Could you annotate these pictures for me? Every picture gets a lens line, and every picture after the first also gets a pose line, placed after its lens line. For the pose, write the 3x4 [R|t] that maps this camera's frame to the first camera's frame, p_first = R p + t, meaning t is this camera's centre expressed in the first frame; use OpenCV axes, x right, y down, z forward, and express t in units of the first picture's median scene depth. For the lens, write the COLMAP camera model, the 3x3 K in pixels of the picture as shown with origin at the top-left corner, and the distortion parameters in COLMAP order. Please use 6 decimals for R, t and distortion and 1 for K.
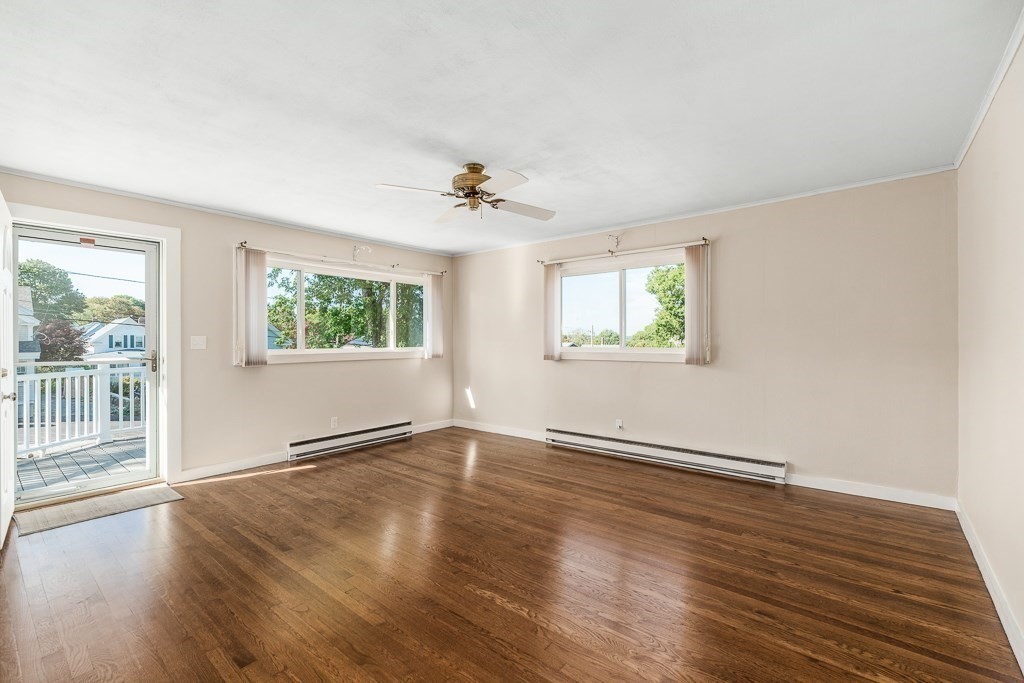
lens RADIAL K [[453.3, 0, 514.6], [0, 453.3, 345.4], [0, 0, 1]] dist [-0.015652, -0.000225]
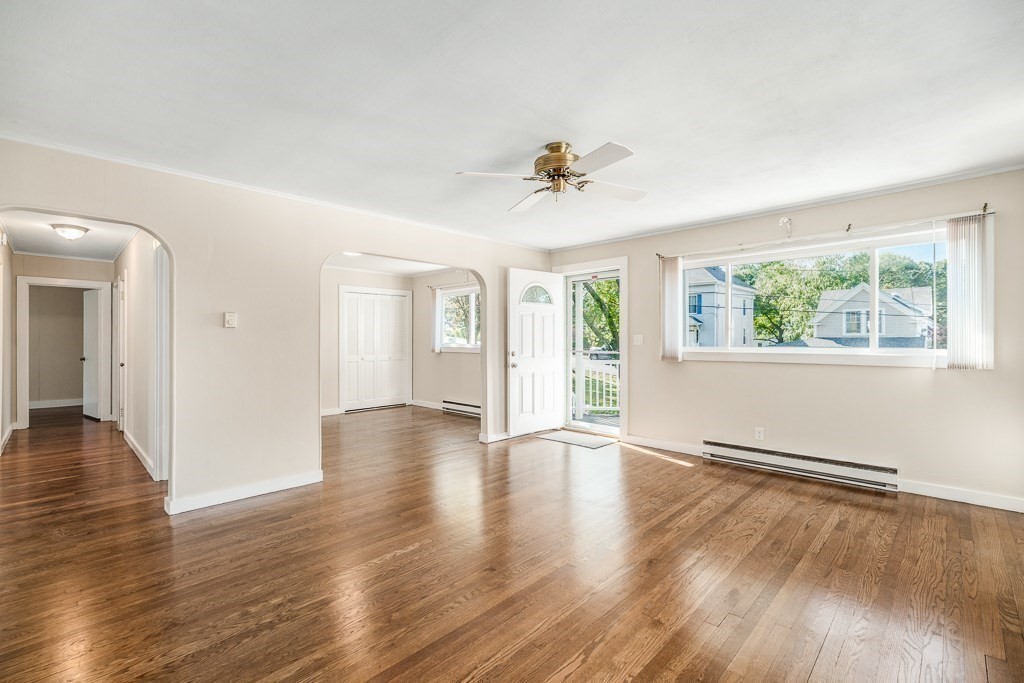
lens RADIAL K [[453.3, 0, 514.6], [0, 453.3, 345.4], [0, 0, 1]] dist [-0.015652, -0.000225]
pose [[-0.103455, 0.018195, -0.994468, 0.587777], [-0.009739, 0.999766, 0.019305, -0.010946], [0.994586, 0.011682, -0.103254, 0.736547]]
